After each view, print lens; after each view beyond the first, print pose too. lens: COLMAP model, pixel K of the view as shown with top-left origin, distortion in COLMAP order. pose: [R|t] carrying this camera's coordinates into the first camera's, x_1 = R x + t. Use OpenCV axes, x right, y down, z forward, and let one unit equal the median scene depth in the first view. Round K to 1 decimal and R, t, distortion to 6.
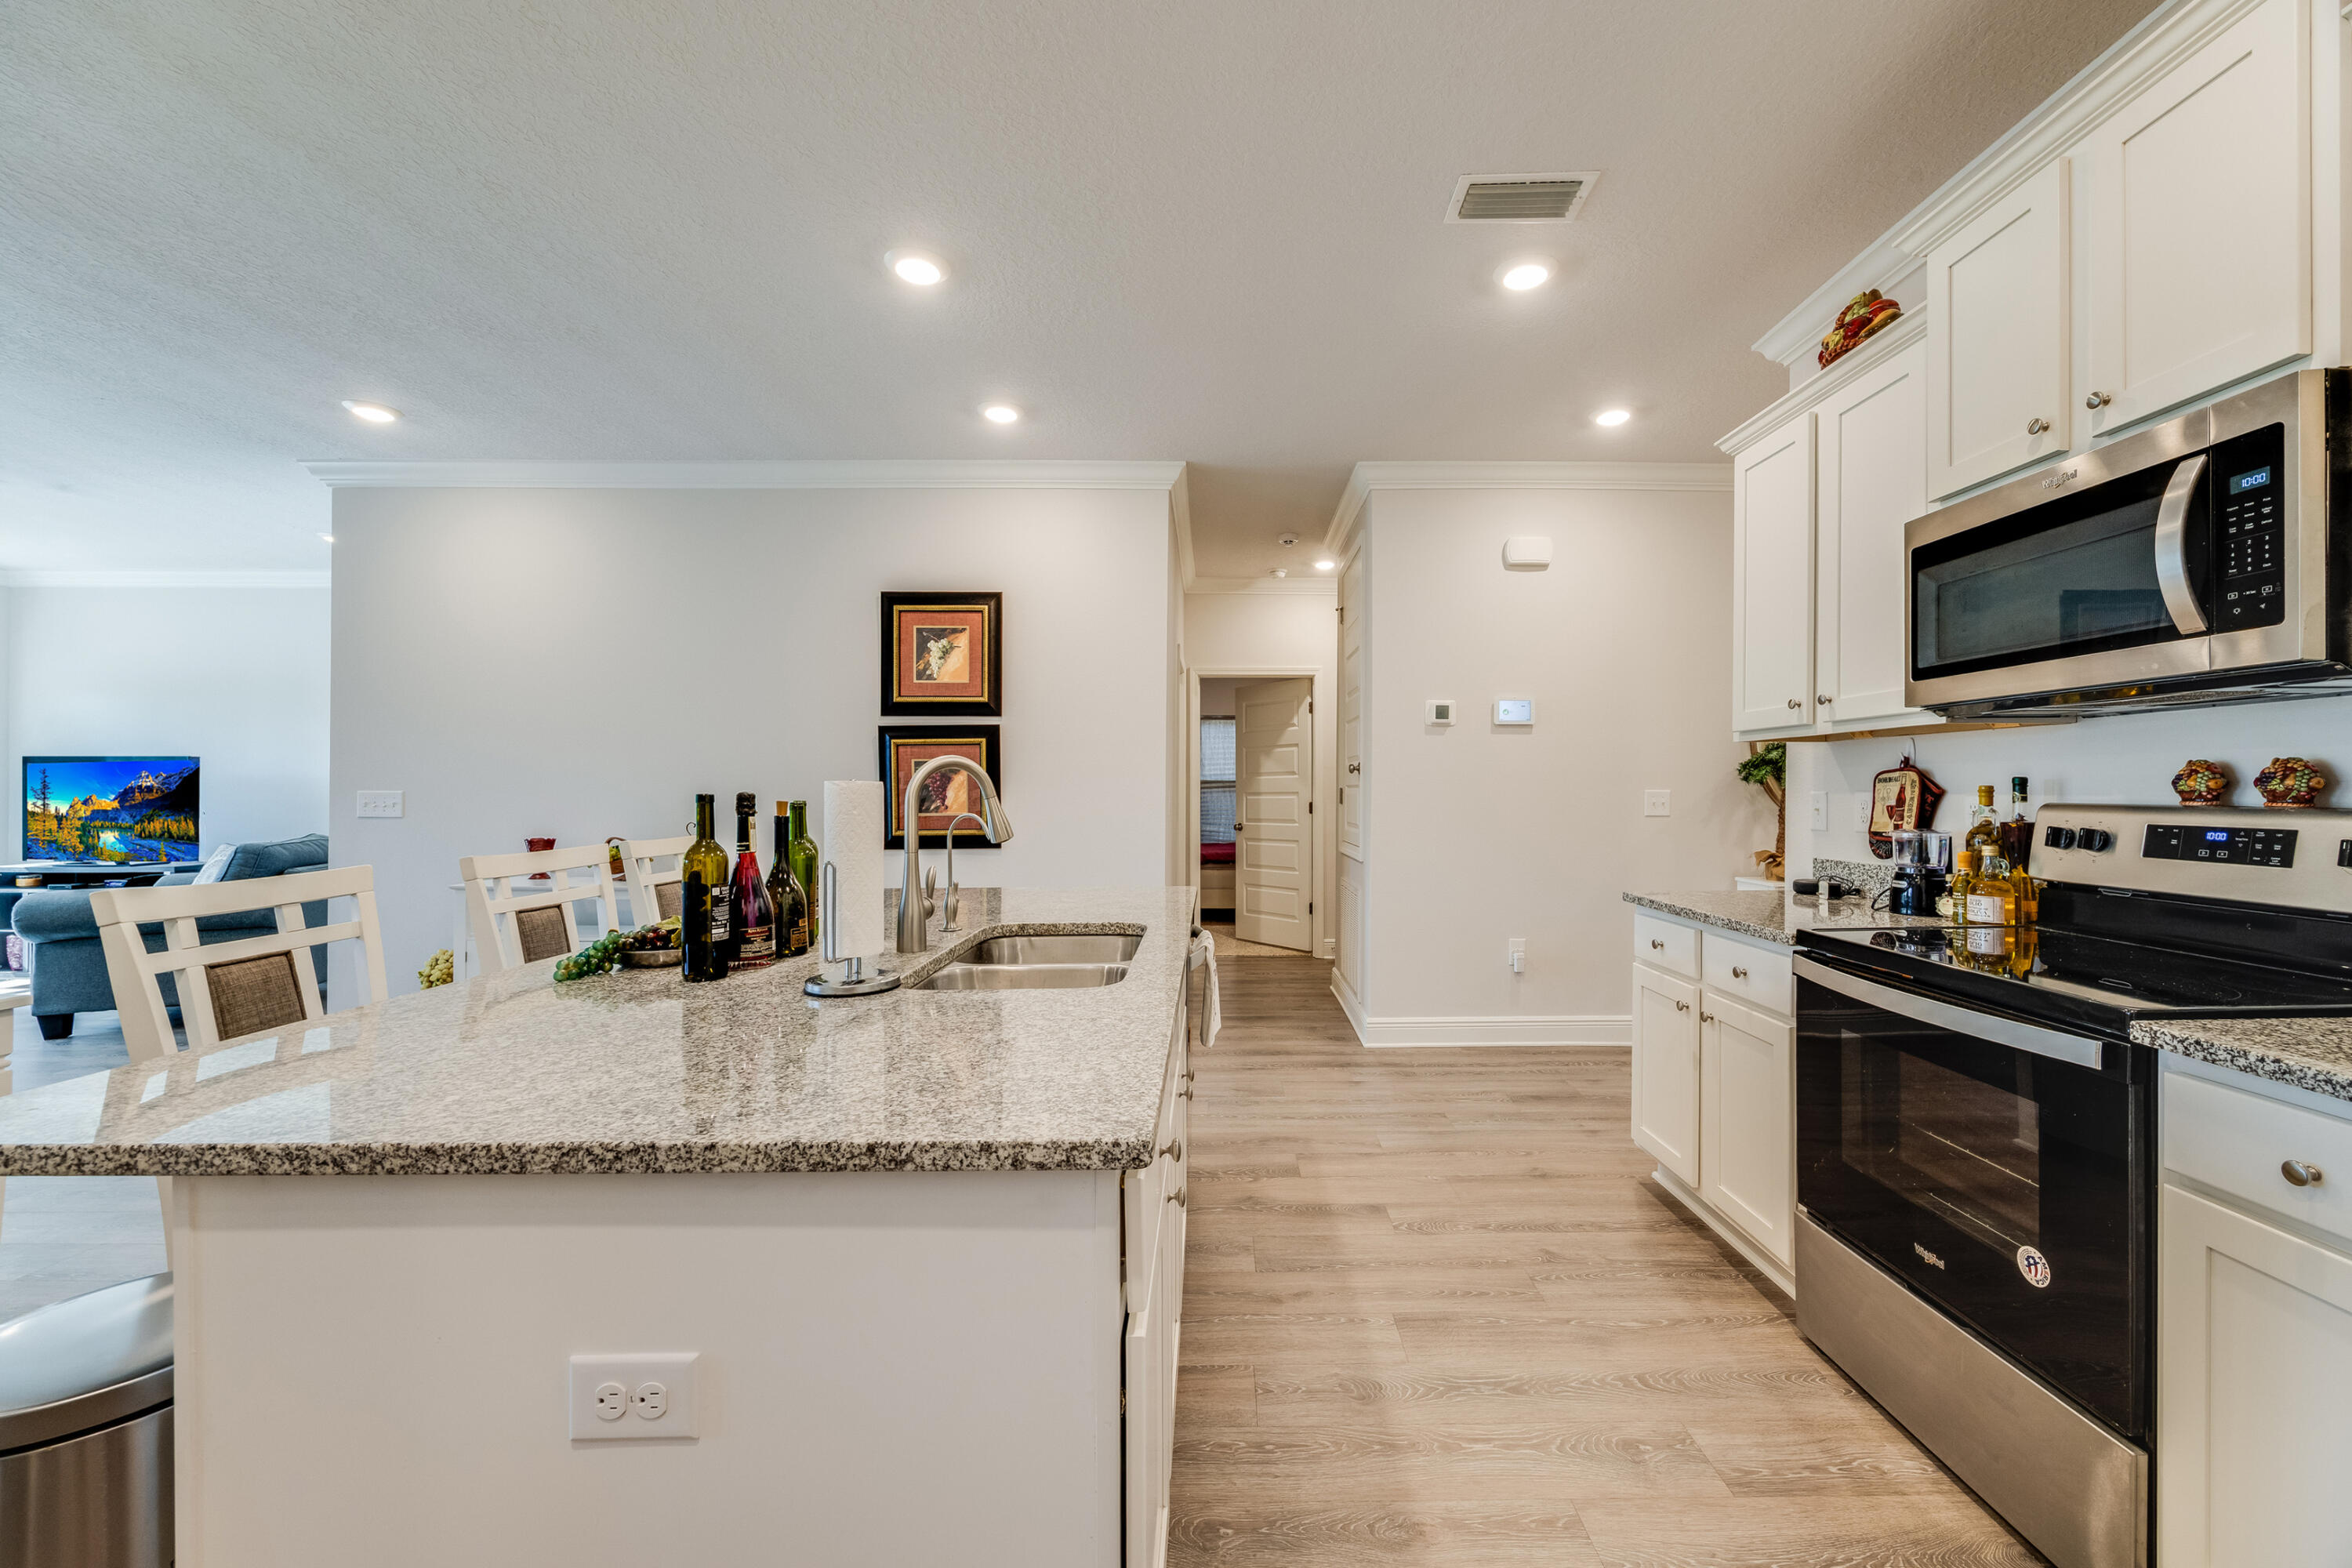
lens RADIAL K [[922.4, 0, 1239.1], [0, 922.4, 791.5], [0, 0, 1]] dist [-0.000265, -0.001507]
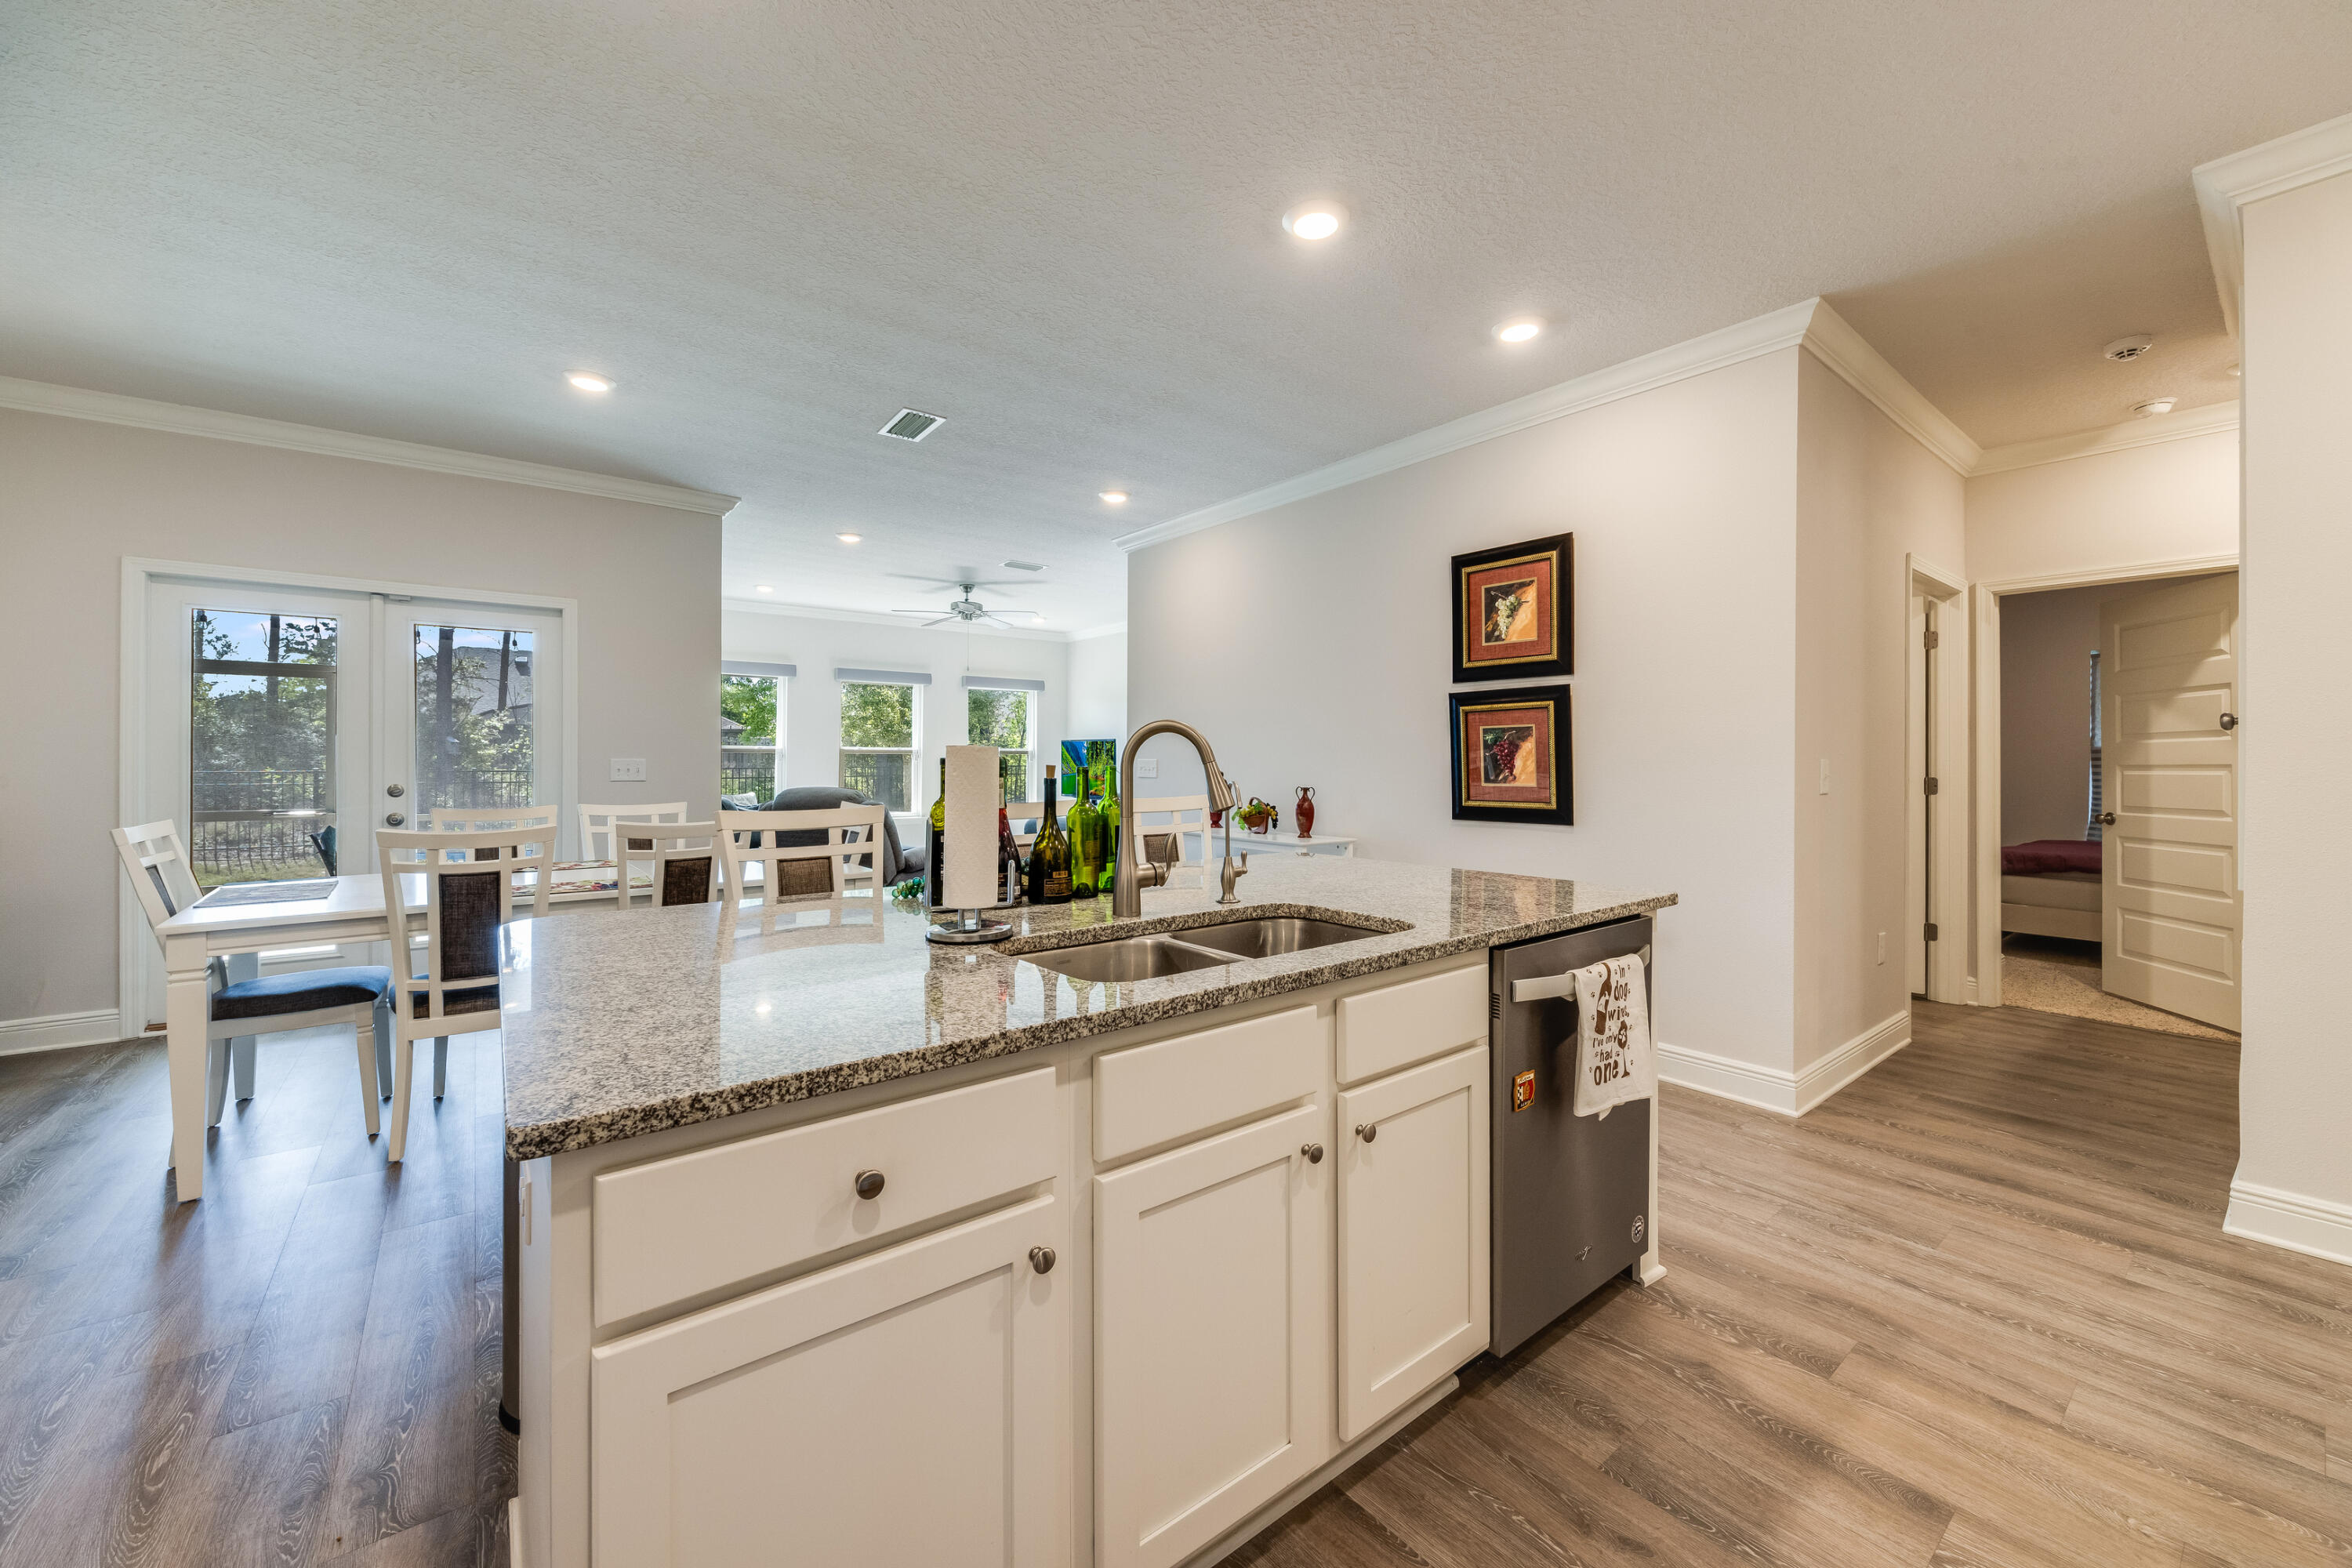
lens RADIAL K [[912.0, 0, 1177.1], [0, 912.0, 758.1], [0, 0, 1]] dist [-0.010626, 0.001716]
pose [[0.606919, 0.000790, -0.794764, 0.331278], [-0.004988, 0.999984, -0.002815, 0.003883], [0.794748, 0.005673, 0.606913, 0.325672]]
